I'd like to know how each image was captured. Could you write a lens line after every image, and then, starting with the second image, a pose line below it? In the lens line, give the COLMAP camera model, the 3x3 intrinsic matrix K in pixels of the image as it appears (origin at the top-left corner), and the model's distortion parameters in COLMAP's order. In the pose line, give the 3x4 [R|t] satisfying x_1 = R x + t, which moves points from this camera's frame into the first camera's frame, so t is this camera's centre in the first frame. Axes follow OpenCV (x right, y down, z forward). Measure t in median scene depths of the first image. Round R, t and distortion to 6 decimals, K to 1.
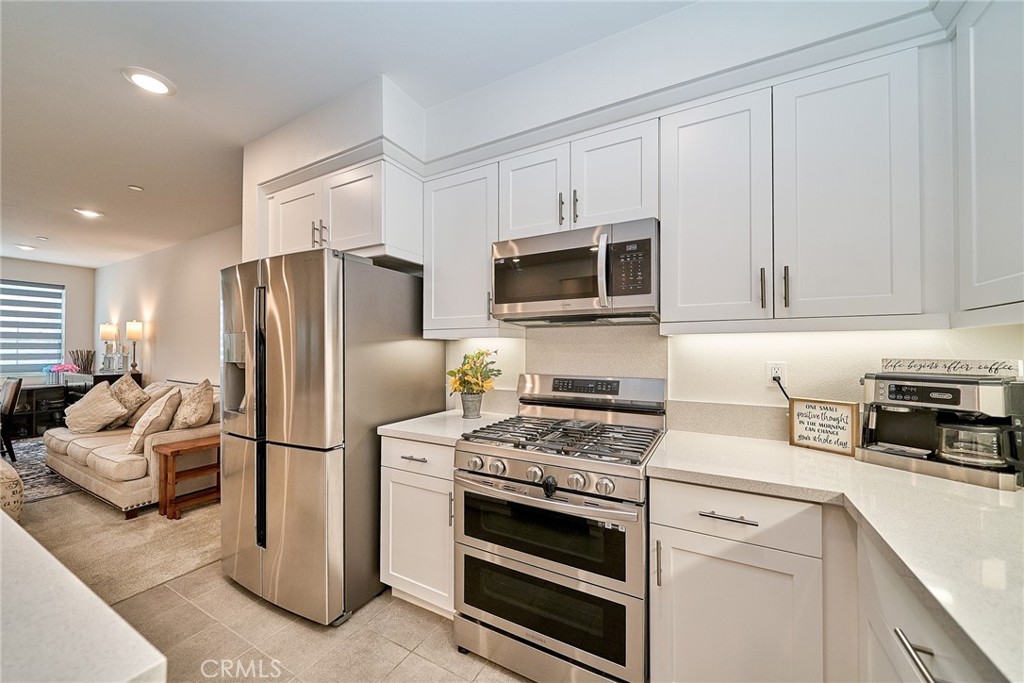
lens RADIAL K [[345.9, 0, 512.3], [0, 345.9, 347.8], [0, 0, 1]] dist [-0.000249, -0.000596]
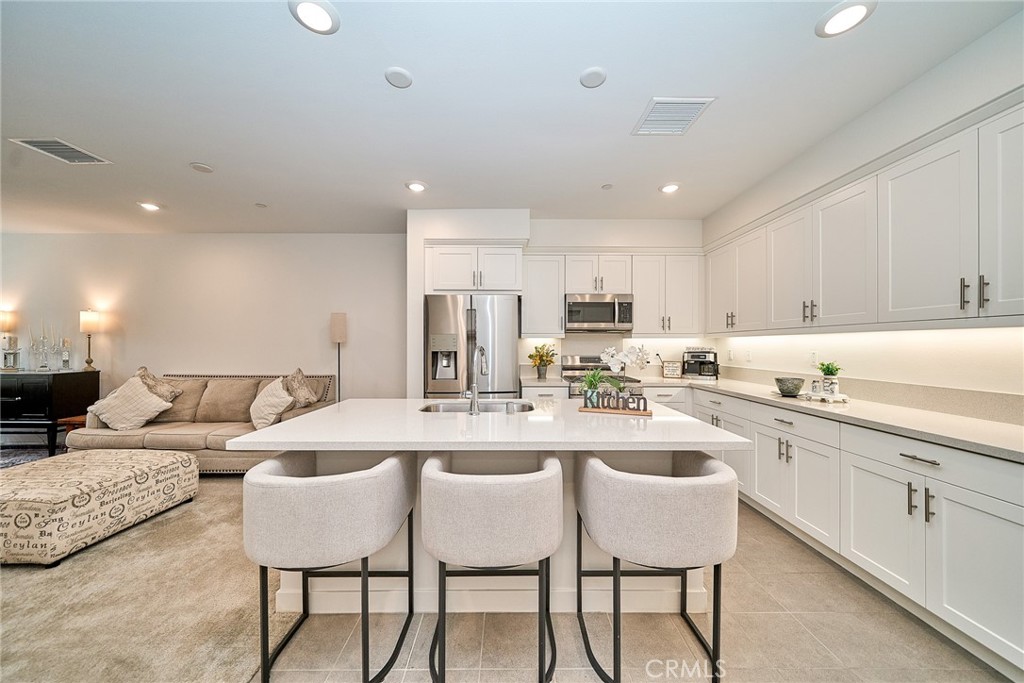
lens RADIAL K [[345.9, 0, 515.0], [0, 345.9, 343.7], [0, 0, 1]] dist [-0.000249, -0.000596]
pose [[0.860795, -0.000343, 0.508952, -1.392295], [-0.003421, 0.999973, 0.006459, -0.007643], [-0.508940, -0.007301, 0.860771, -0.675660]]
